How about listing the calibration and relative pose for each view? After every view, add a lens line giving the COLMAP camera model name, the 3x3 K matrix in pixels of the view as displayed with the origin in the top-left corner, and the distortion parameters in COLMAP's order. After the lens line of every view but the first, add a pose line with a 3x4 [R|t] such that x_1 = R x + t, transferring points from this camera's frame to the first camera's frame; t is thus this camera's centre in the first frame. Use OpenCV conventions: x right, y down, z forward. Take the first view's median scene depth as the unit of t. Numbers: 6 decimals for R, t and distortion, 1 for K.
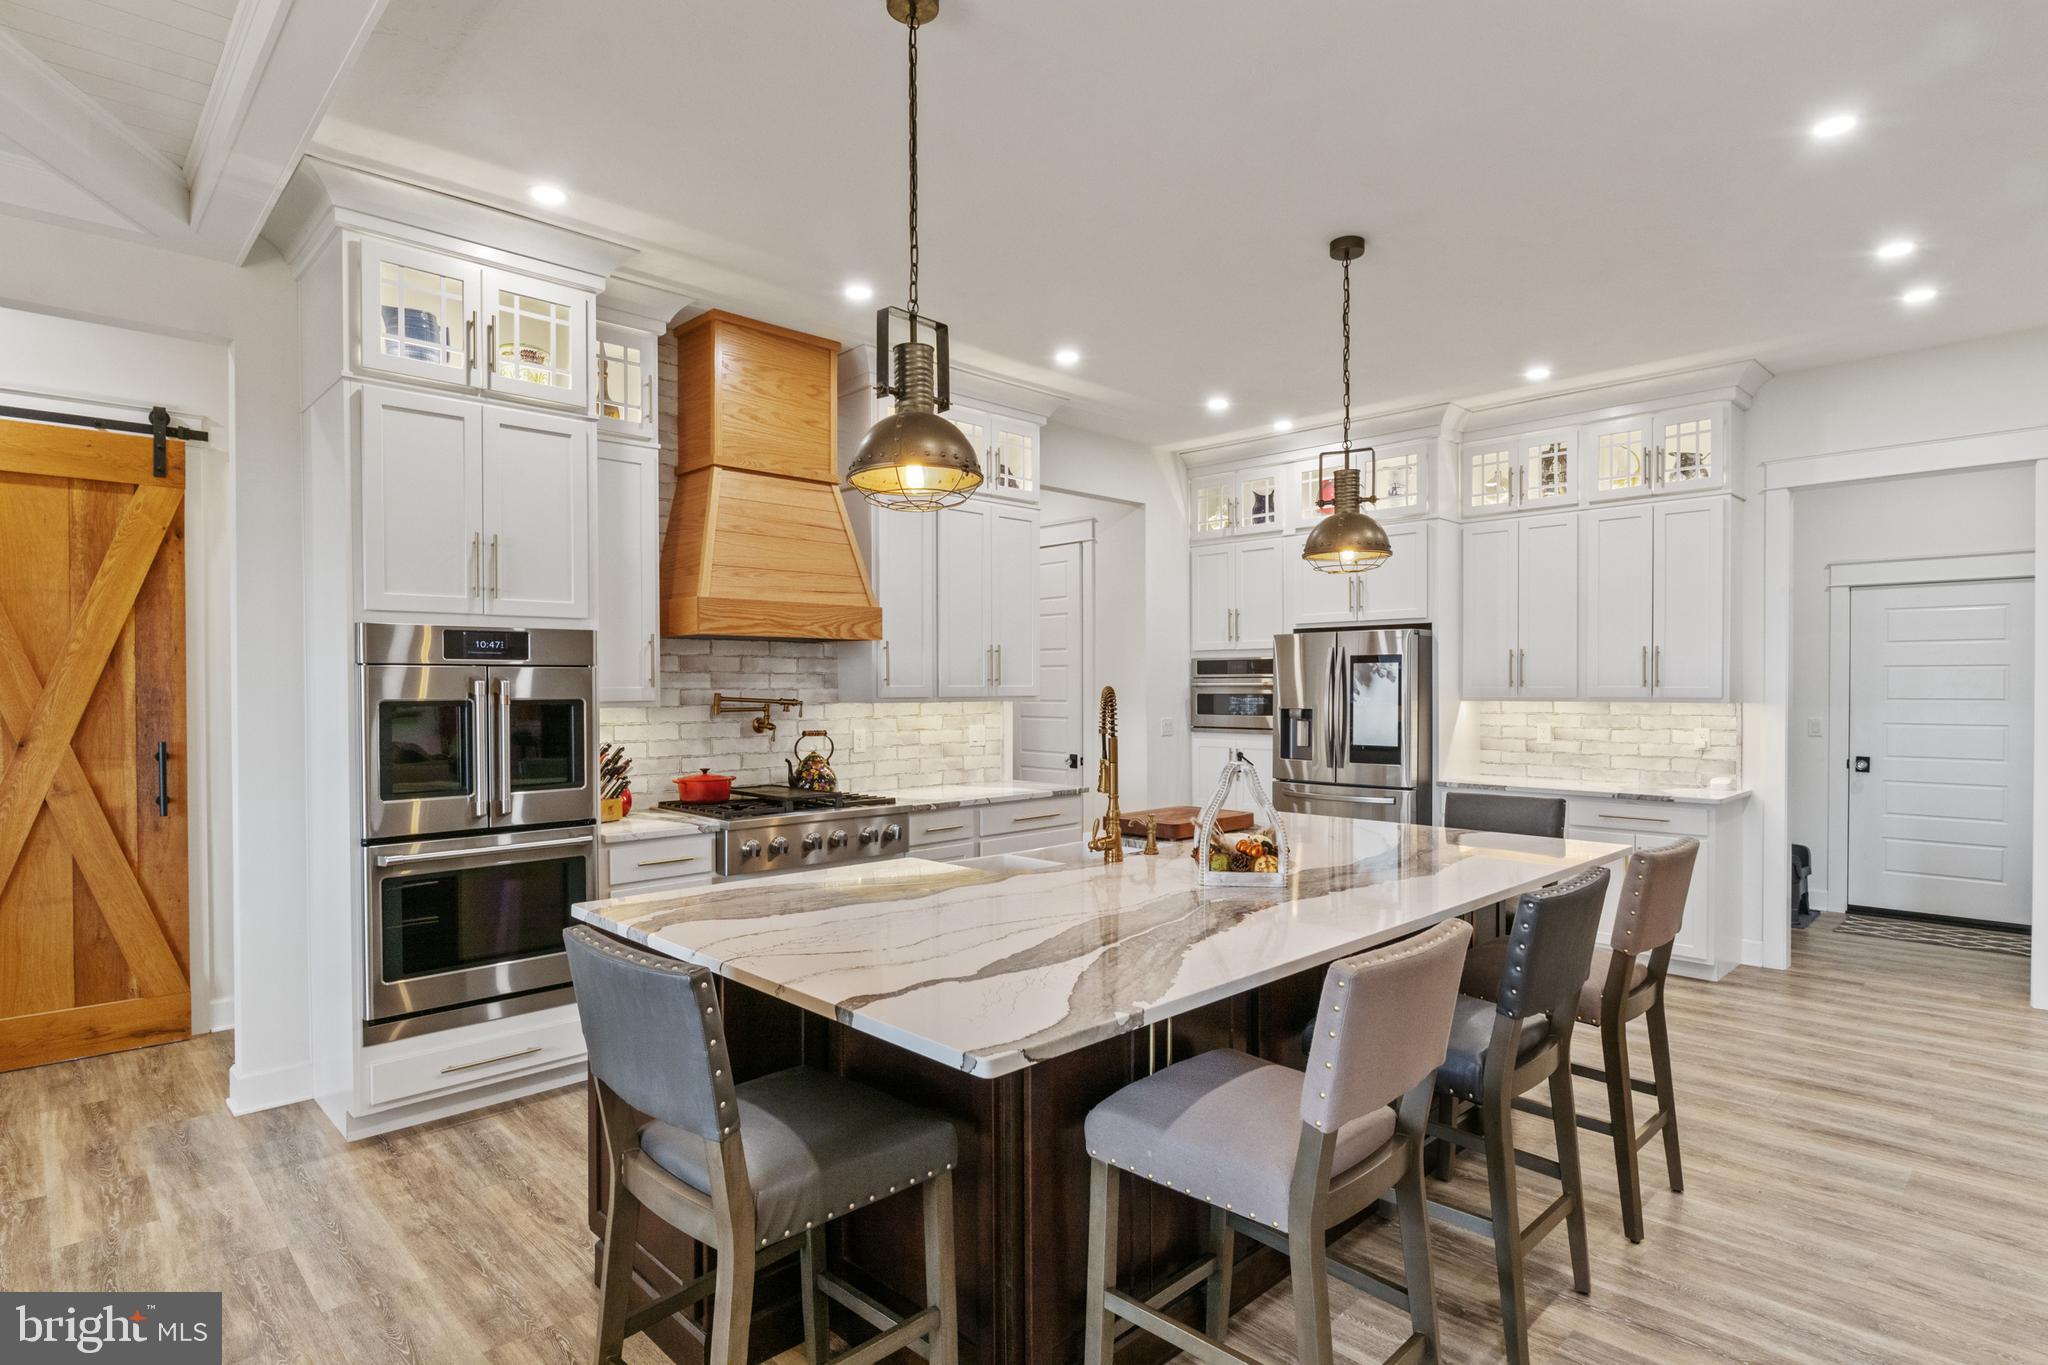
lens RADIAL K [[1062.3, 0, 1011.7], [0, 1062.3, 693.0], [0, 0, 1]] dist [-0.013338, -0.000204]
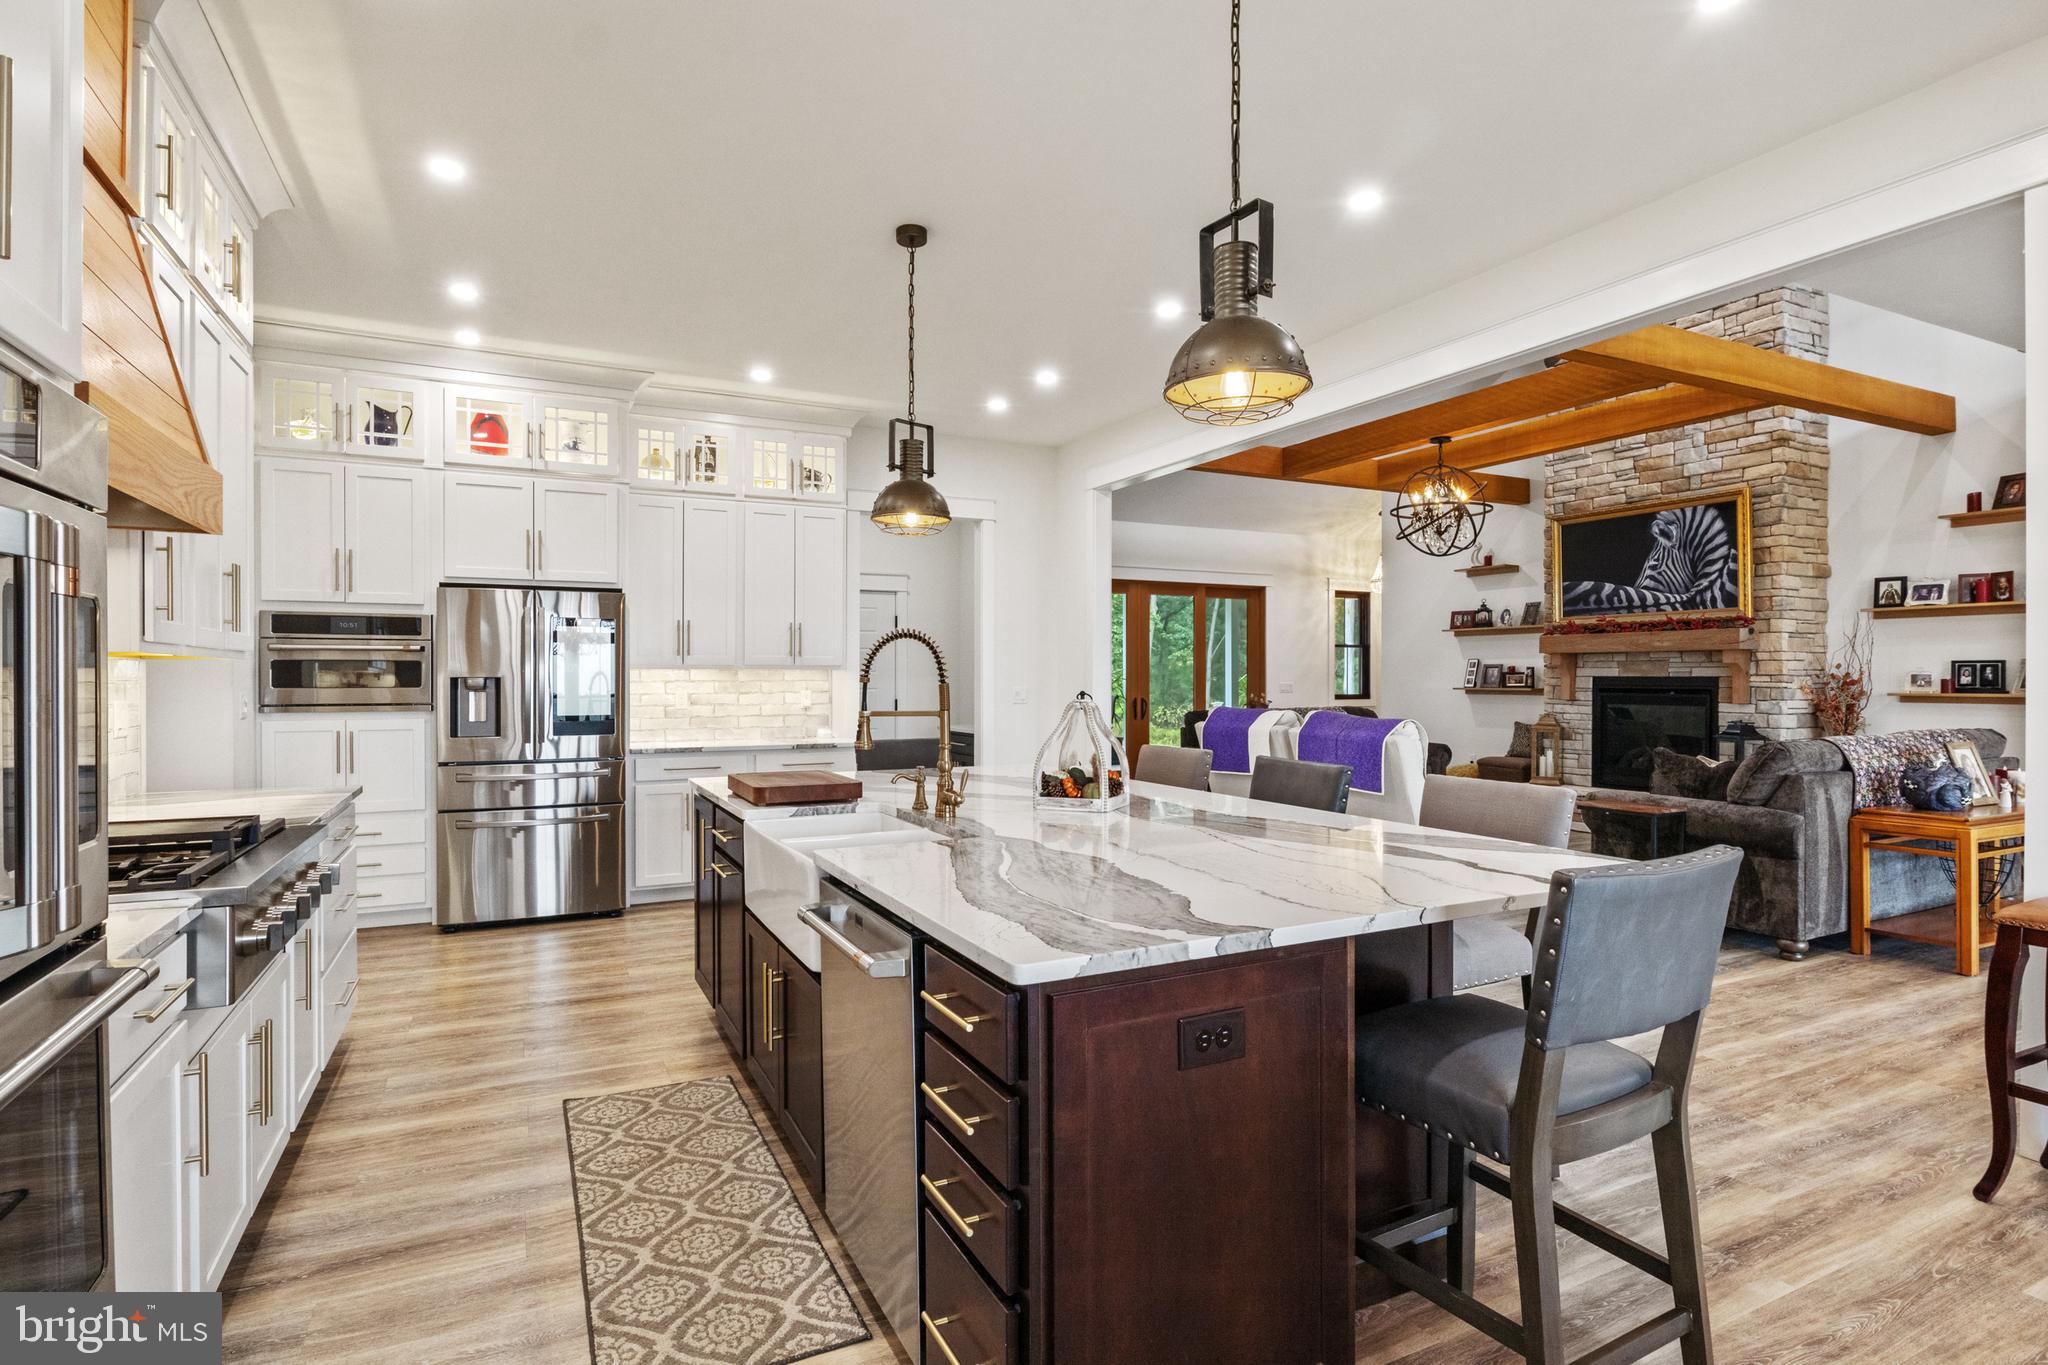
lens RADIAL K [[1022.2, 0, 1014.3], [0, 1022.2, 679.0], [0, 0, 1]] dist [-0.008582, 0.000791]
pose [[0.302449, 0.000731, 0.953165, -0.451401], [0.005759, 0.999980, -0.002594, 0.025283], [-0.953148, 0.006274, 0.302438, 0.415019]]
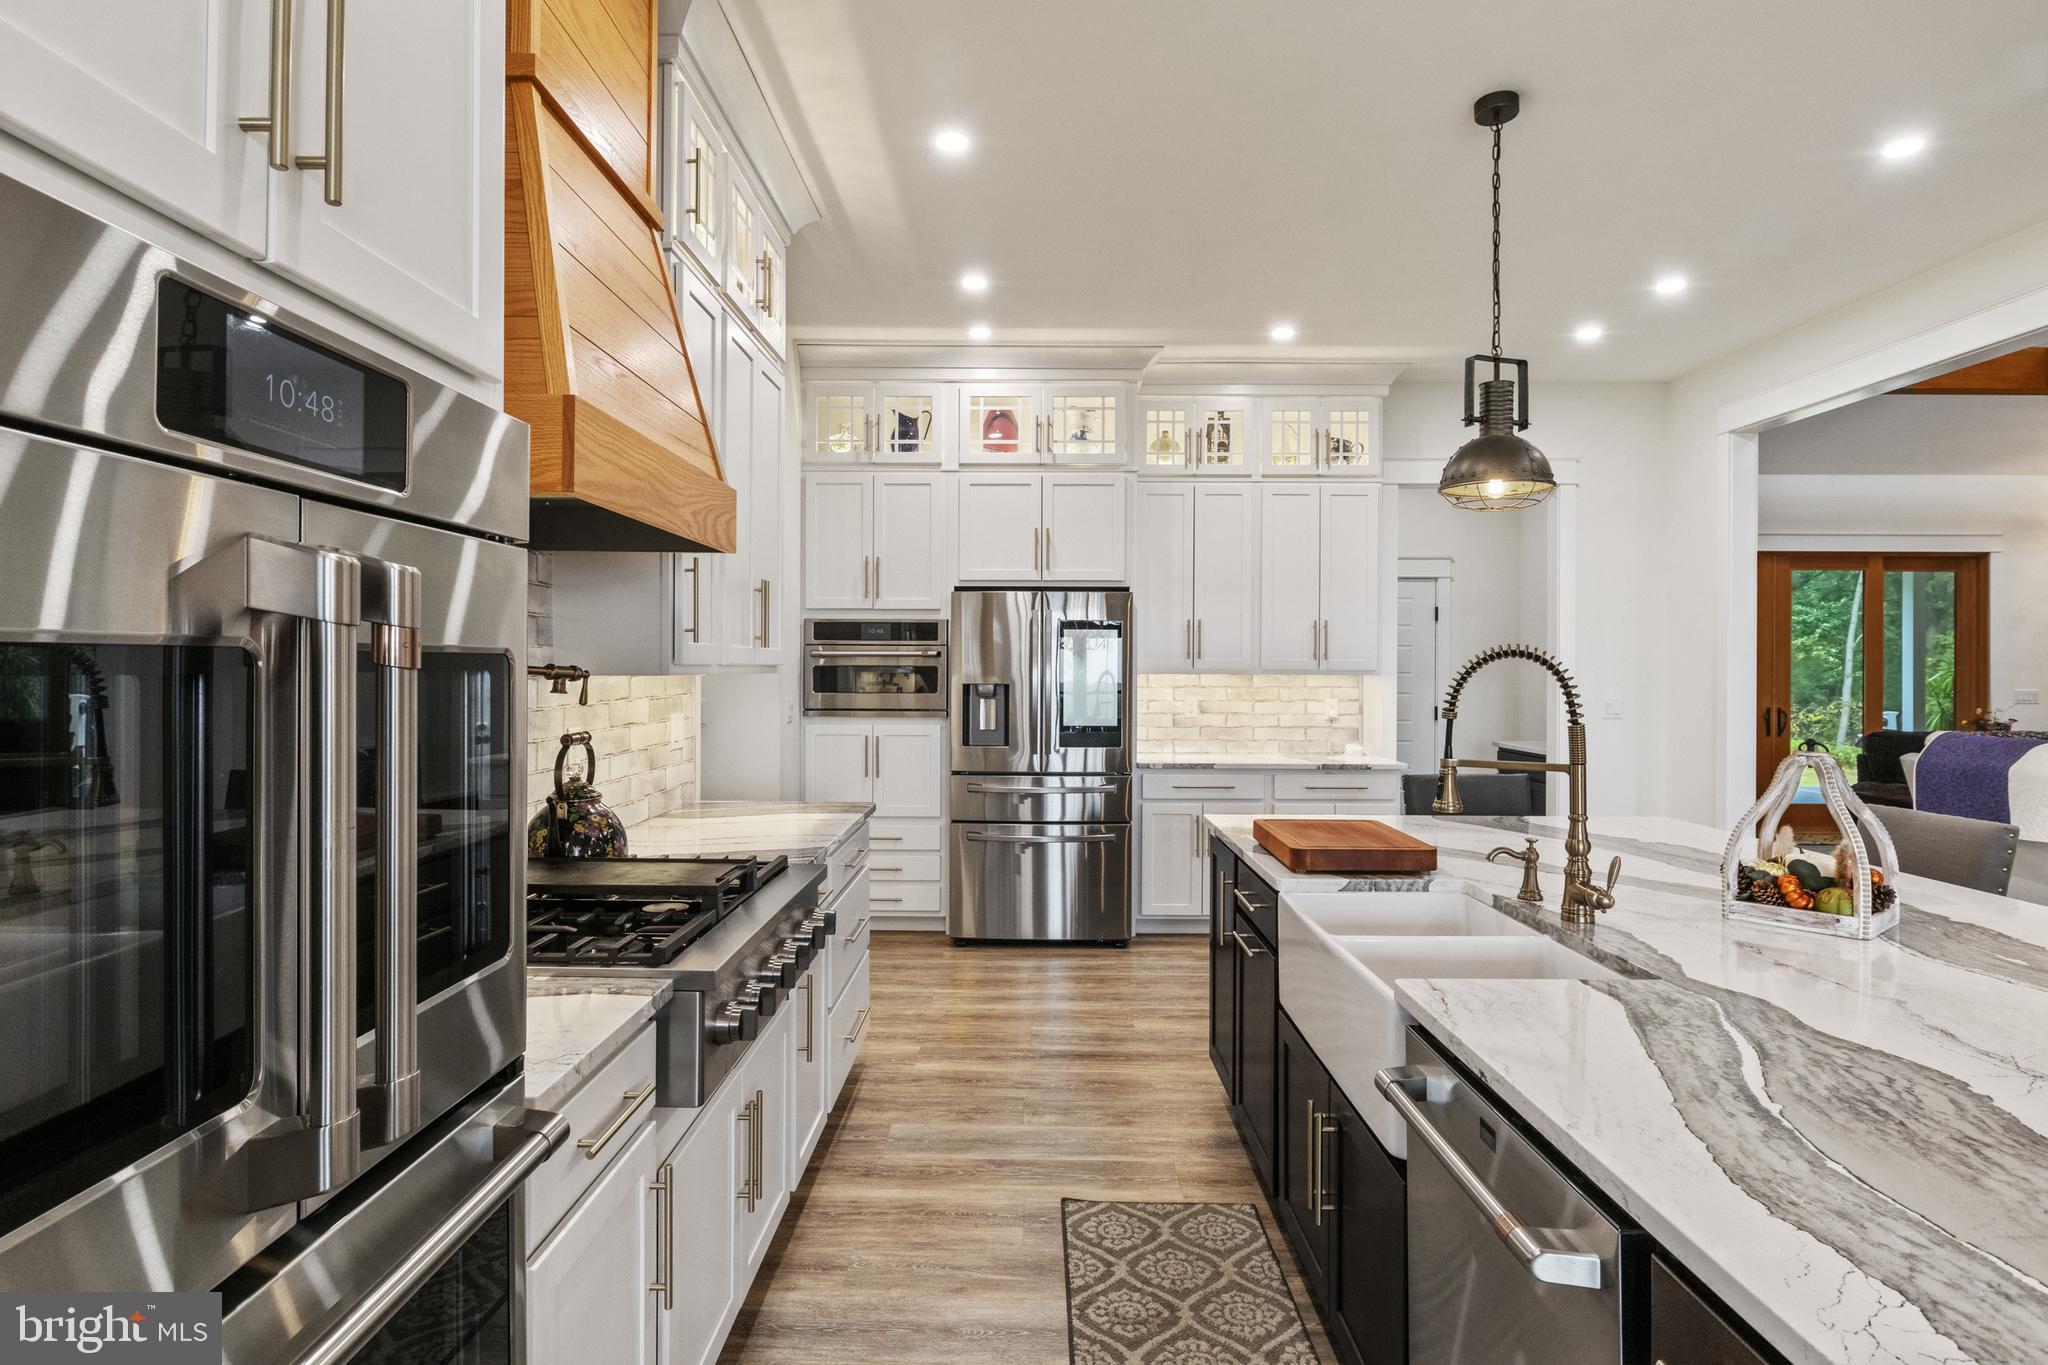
lens RADIAL K [[1071.2, 0, 1014.8], [0, 1071.2, 663.0], [0, 0, 1]] dist [-0.013093, 0.001679]
pose [[0.702697, 0.007544, 0.711449, -0.361788], [-0.001618, 0.999958, -0.009005, 0.007518], [-0.711487, 0.005177, 0.702680, 0.488134]]
